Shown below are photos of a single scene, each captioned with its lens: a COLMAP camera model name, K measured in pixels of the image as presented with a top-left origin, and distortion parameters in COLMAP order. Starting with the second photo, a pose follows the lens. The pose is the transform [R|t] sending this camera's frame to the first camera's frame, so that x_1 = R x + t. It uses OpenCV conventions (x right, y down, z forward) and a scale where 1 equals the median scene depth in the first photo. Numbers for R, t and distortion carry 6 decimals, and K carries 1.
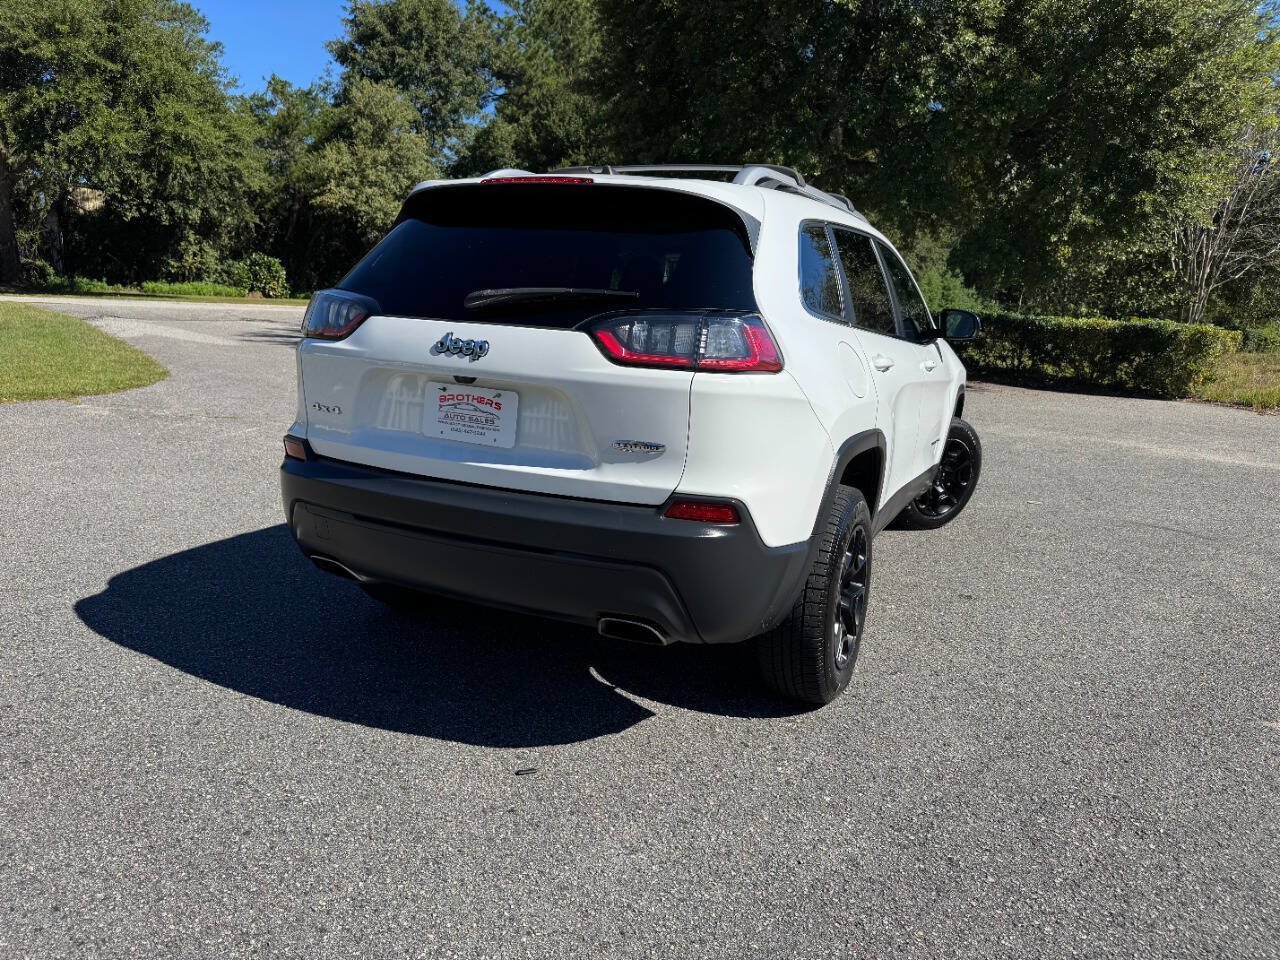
lens RADIAL K [[914.4, 0, 651.4], [0, 914.4, 479.9], [0, 0, 1]] dist [0.004648, -0.004735]
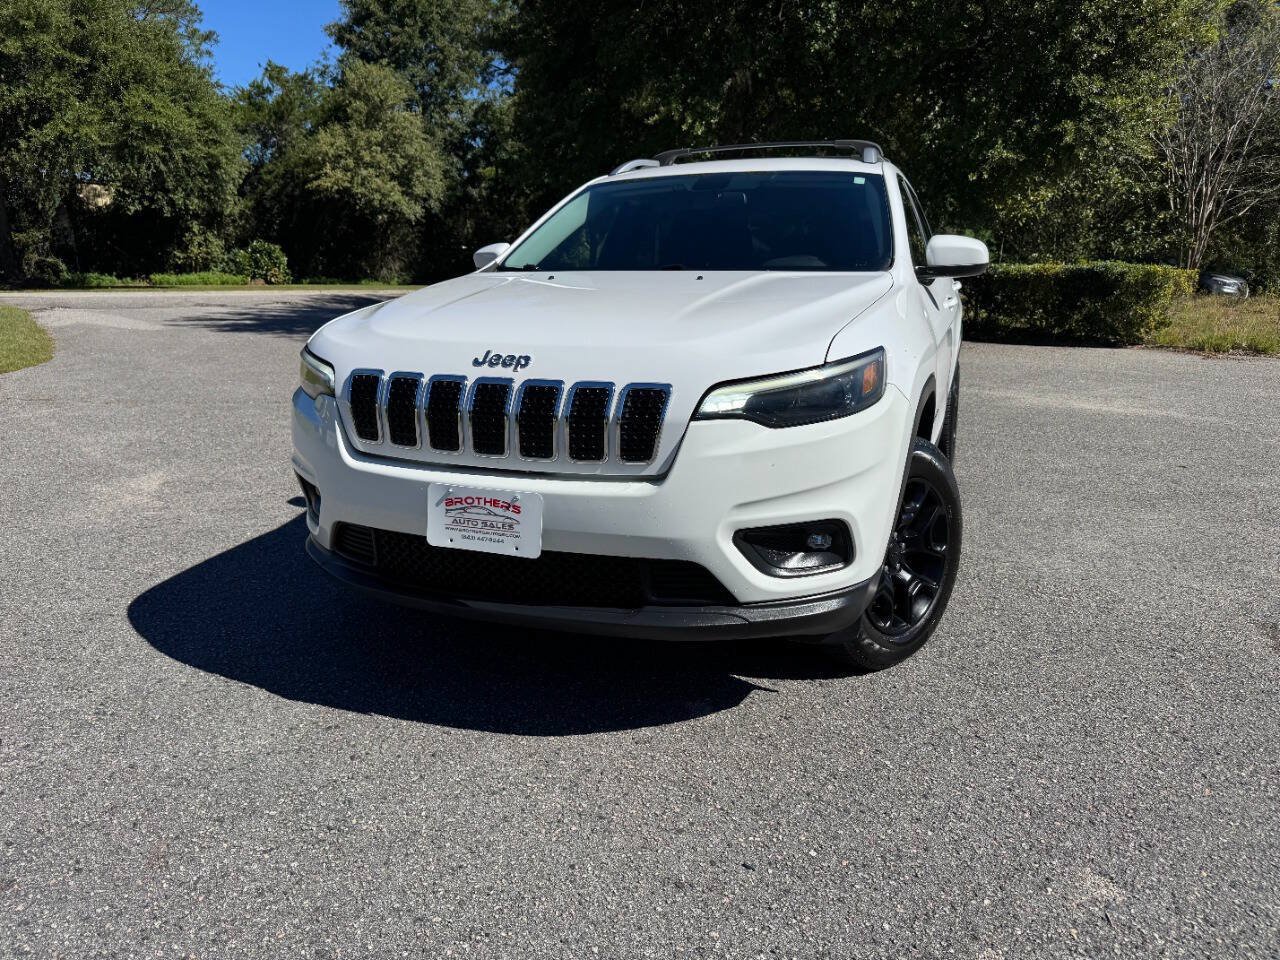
lens RADIAL K [[919.8, 0, 637.4], [0, 919.8, 479.7], [0, 0, 1]] dist [0.002767, -0.004012]
pose [[0.996944, -0.028727, -0.072648, 0.083006], [0.030634, 0.999211, 0.025280, 0.004390], [0.071864, -0.027428, 0.997037, 0.018785]]
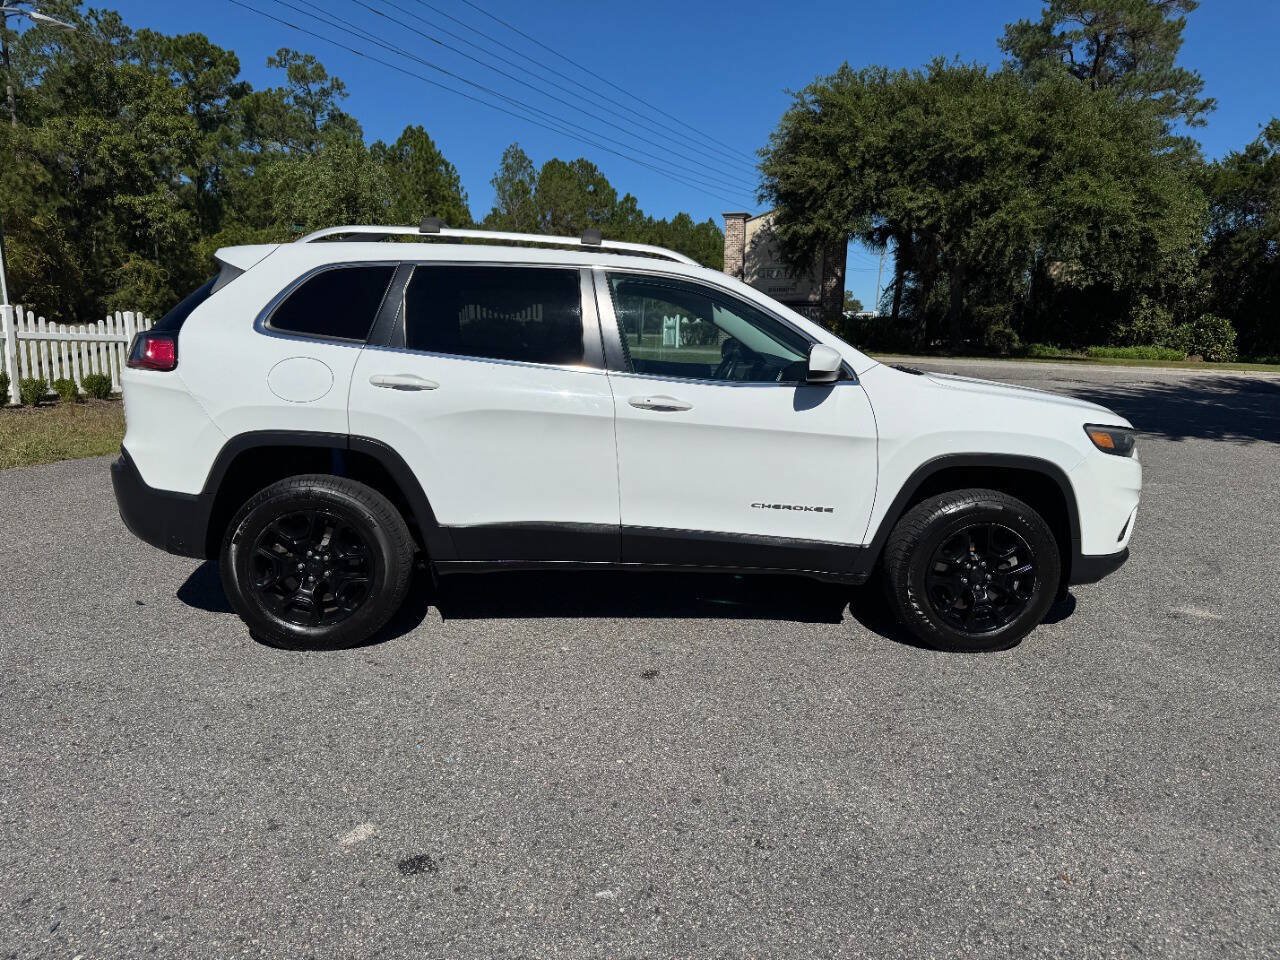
lens RADIAL K [[902.0, 0, 644.7], [0, 902.0, 513.3], [0, 0, 1]] dist [-0.003178, -0.006851]
pose [[0.493632, 0.143155, -0.857808, 0.172583], [-0.171130, 0.983063, 0.065580, -0.012417], [0.852667, 0.114425, 0.509770, 0.090408]]
